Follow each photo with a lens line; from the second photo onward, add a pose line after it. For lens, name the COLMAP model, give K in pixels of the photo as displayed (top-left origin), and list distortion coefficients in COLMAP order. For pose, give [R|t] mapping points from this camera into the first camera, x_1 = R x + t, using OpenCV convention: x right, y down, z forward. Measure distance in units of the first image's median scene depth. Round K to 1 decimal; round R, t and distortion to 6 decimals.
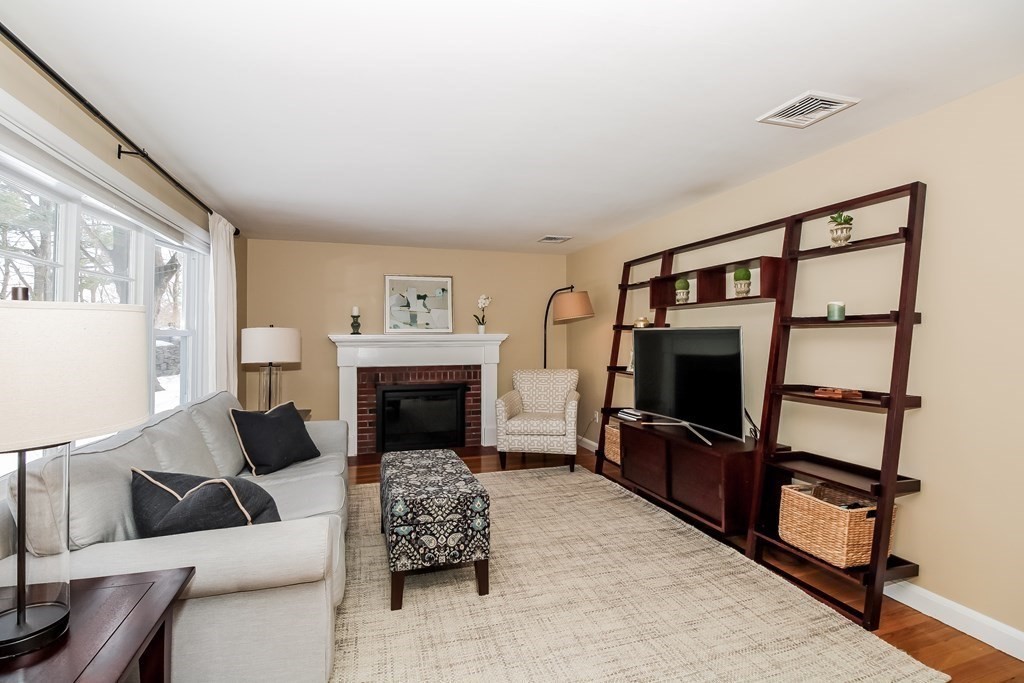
lens RADIAL K [[486.9, 0, 512.0], [0, 486.9, 341.5], [0, 0, 1]] dist [0.012794, -0.000006]
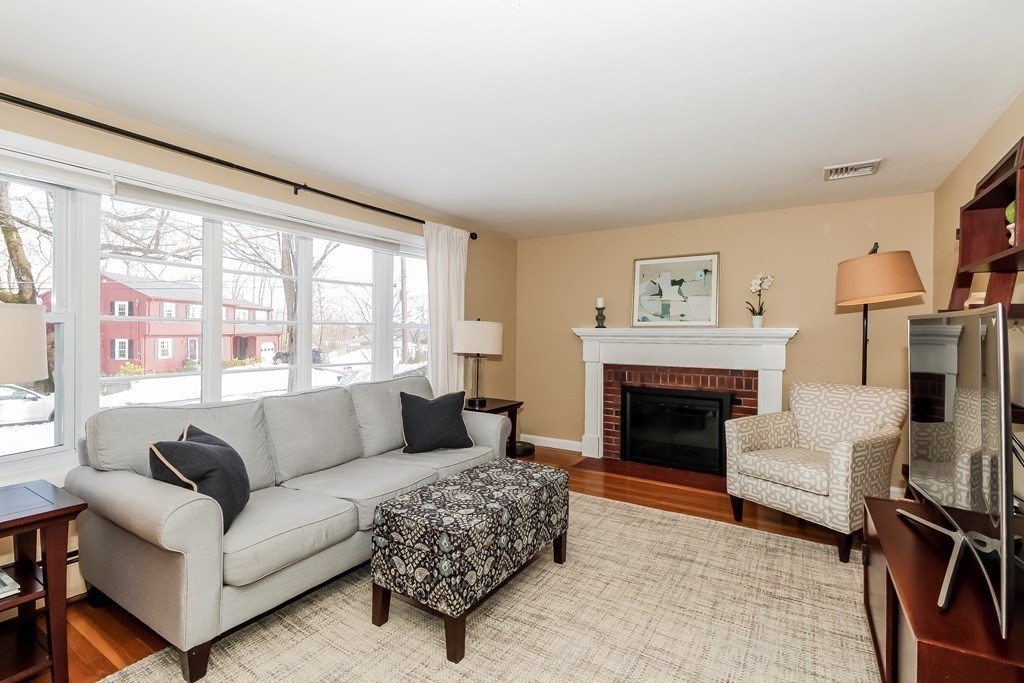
lens RADIAL K [[486.9, 0, 512.0], [0, 486.9, 341.5], [0, 0, 1]] dist [0.012794, -0.000006]
pose [[0.635086, 0.023339, -0.772089, 0.359856], [-0.016076, 0.999726, 0.016997, -0.002391], [0.772274, 0.001618, 0.635287, 0.352447]]
